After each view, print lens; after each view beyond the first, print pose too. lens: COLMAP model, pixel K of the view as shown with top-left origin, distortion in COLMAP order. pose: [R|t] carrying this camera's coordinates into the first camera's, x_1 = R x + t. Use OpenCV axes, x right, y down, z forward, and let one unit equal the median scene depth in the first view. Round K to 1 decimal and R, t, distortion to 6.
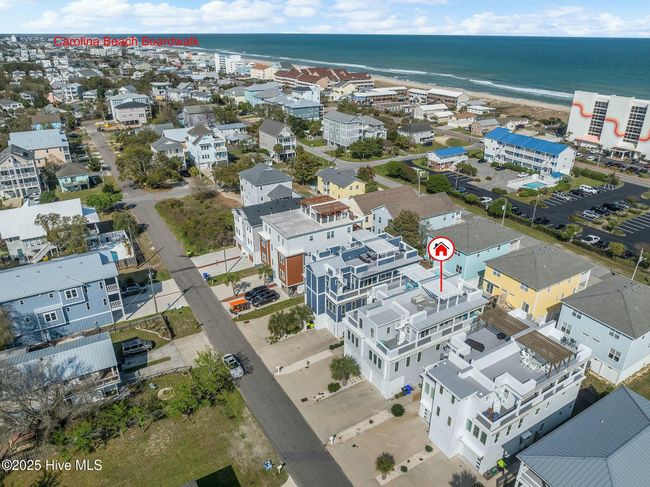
lens RADIAL K [[458.7, 0, 325.0], [0, 458.7, 243.5], [0, 0, 1]] dist [-0.040991, 0.007796]
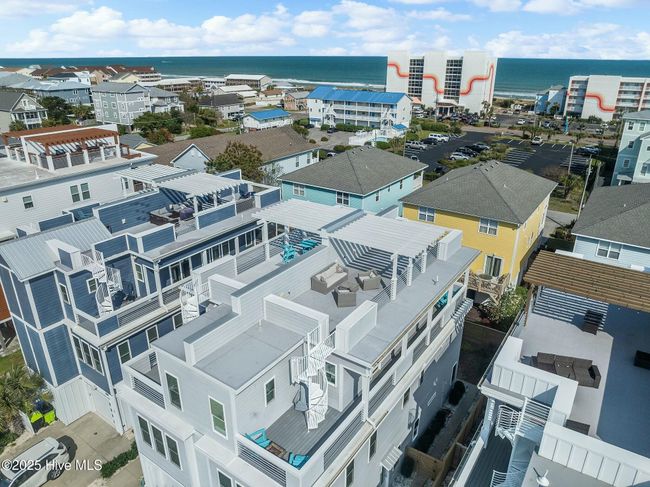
lens RADIAL K [[458.7, 0, 325.0], [0, 458.7, 243.5], [0, 0, 1]] dist [-0.040991, 0.007796]
pose [[0.910559, -0.159711, 0.381281, 0.028265], [0.175666, 0.984424, -0.007162, 0.039945], [-0.374198, 0.073500, 0.924431, 0.273730]]
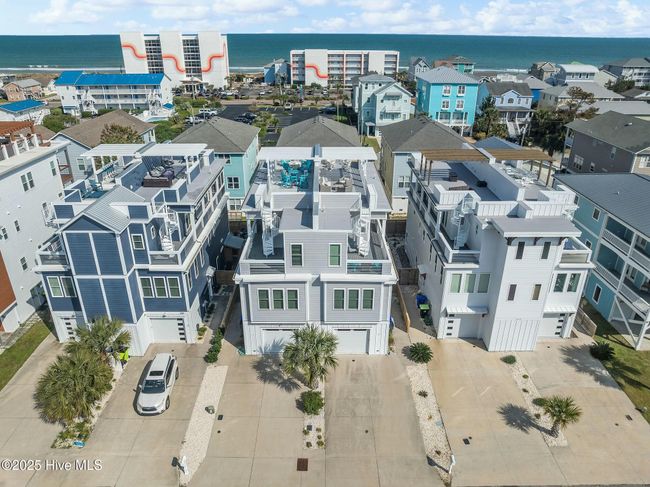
lens RADIAL K [[458.7, 0, 325.0], [0, 458.7, 243.5], [0, 0, 1]] dist [-0.040991, 0.007796]
pose [[0.508341, -0.364852, 0.780046, -0.113852], [0.363312, 0.912117, 0.189862, 0.032521], [-0.780765, 0.186885, 0.596221, 0.273122]]
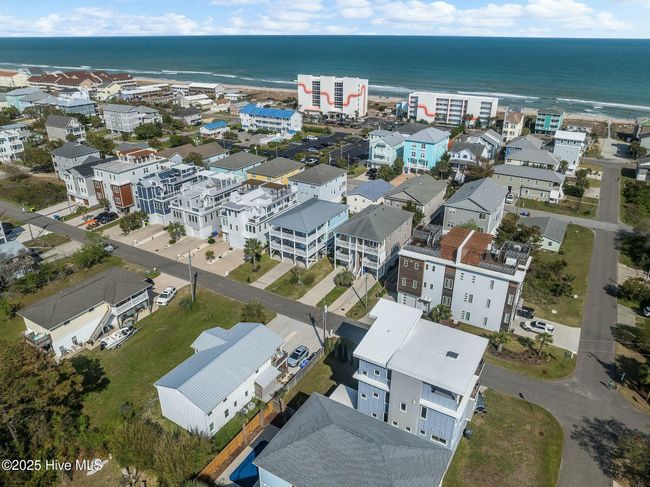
lens RADIAL K [[458.7, 0, 325.0], [0, 458.7, 243.5], [0, 0, 1]] dist [-0.040991, 0.007796]
pose [[0.880461, -0.201485, 0.429176, -0.086768], [0.201957, 0.978360, 0.044992, 0.144848], [-0.428954, 0.047061, 0.902100, -0.322102]]
